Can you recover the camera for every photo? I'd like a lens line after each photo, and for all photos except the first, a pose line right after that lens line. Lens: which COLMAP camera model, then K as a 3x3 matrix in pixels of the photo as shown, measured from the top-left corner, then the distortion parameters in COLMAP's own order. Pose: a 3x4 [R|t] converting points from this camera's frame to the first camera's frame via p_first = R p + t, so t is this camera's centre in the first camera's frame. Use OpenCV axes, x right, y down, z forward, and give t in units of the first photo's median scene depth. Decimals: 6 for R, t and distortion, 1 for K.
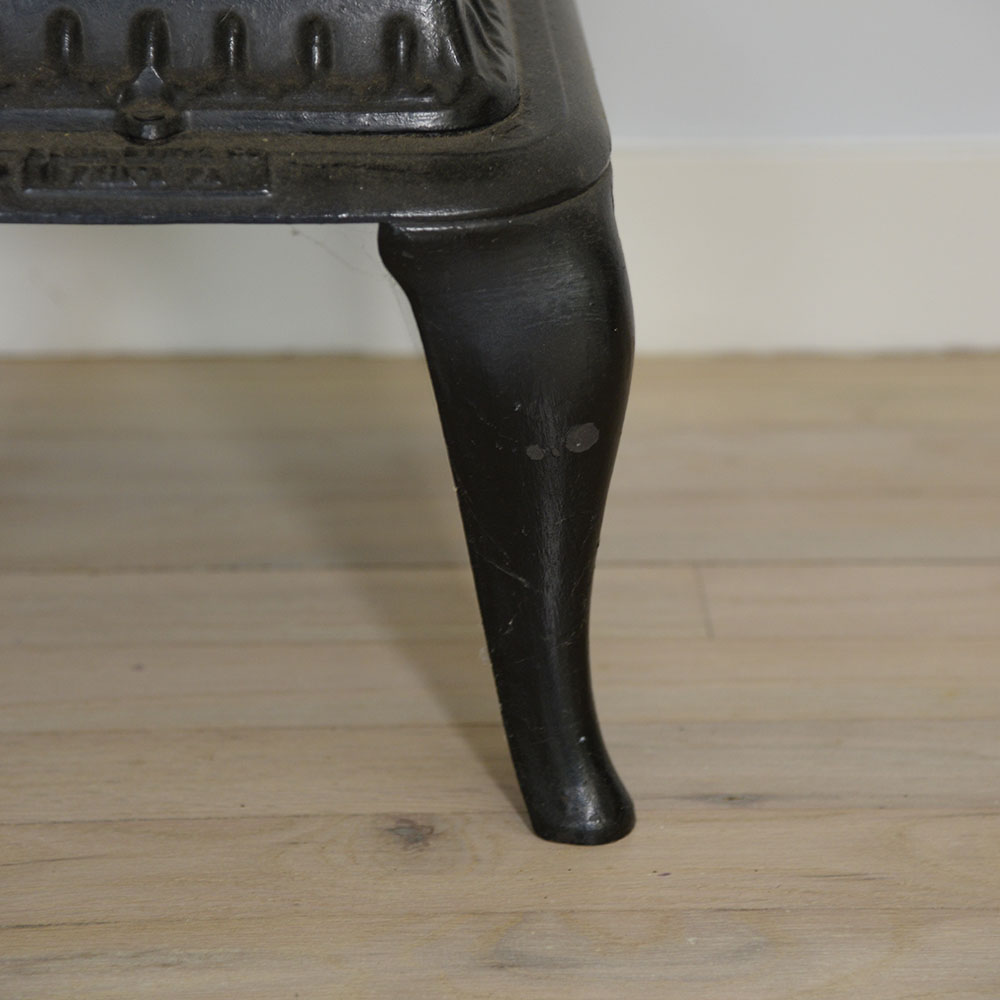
lens RADIAL K [[3565.3, 0, 500.0], [0, 3565.3, 500.0], [0, 0, 1]] dist [0.559528, 1.312469]
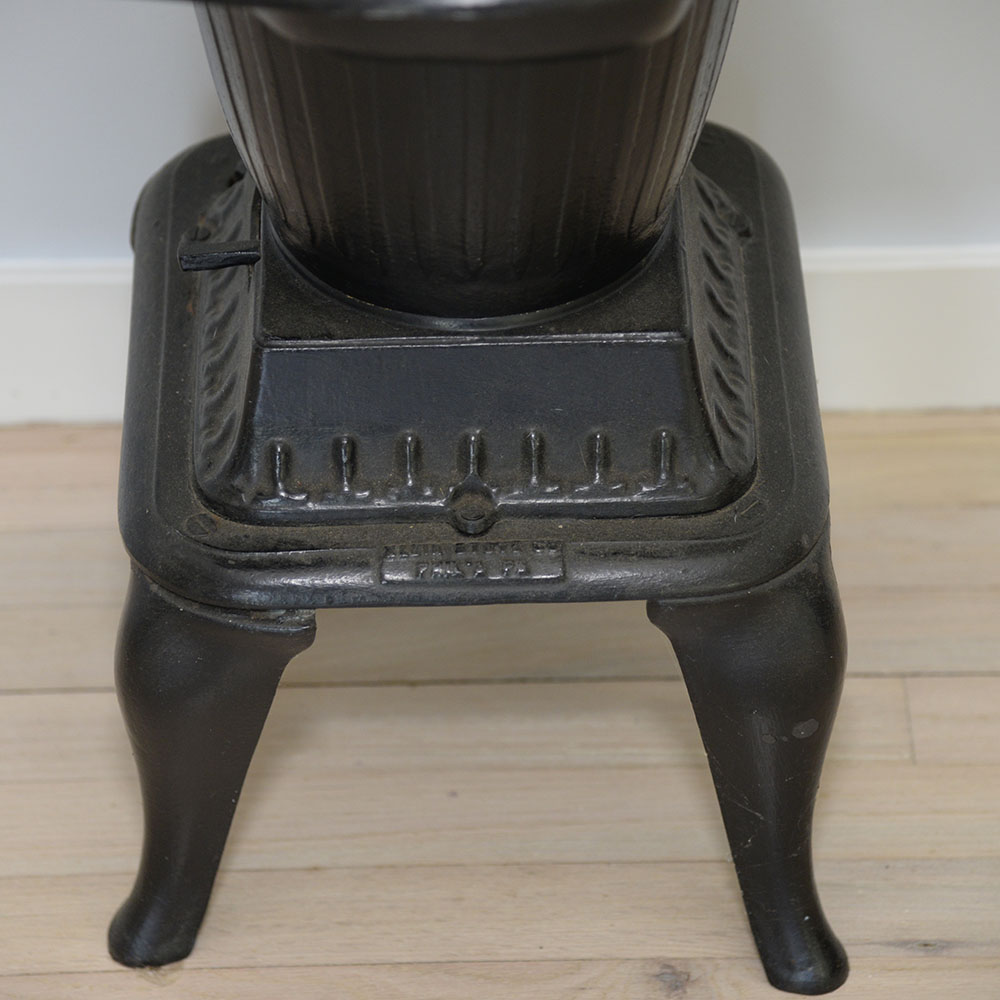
lens RADIAL K [[4062.2, 0, 500.0], [0, 4062.2, 500.0], [0, 0, 1]] dist [0.831810, 0.344754]
pose [[0.998357, 0.003902, -0.057164, -0.002817], [0.009744, 0.971584, 0.236495, -0.422000], [0.056462, -0.236663, 0.969950, -0.394345]]
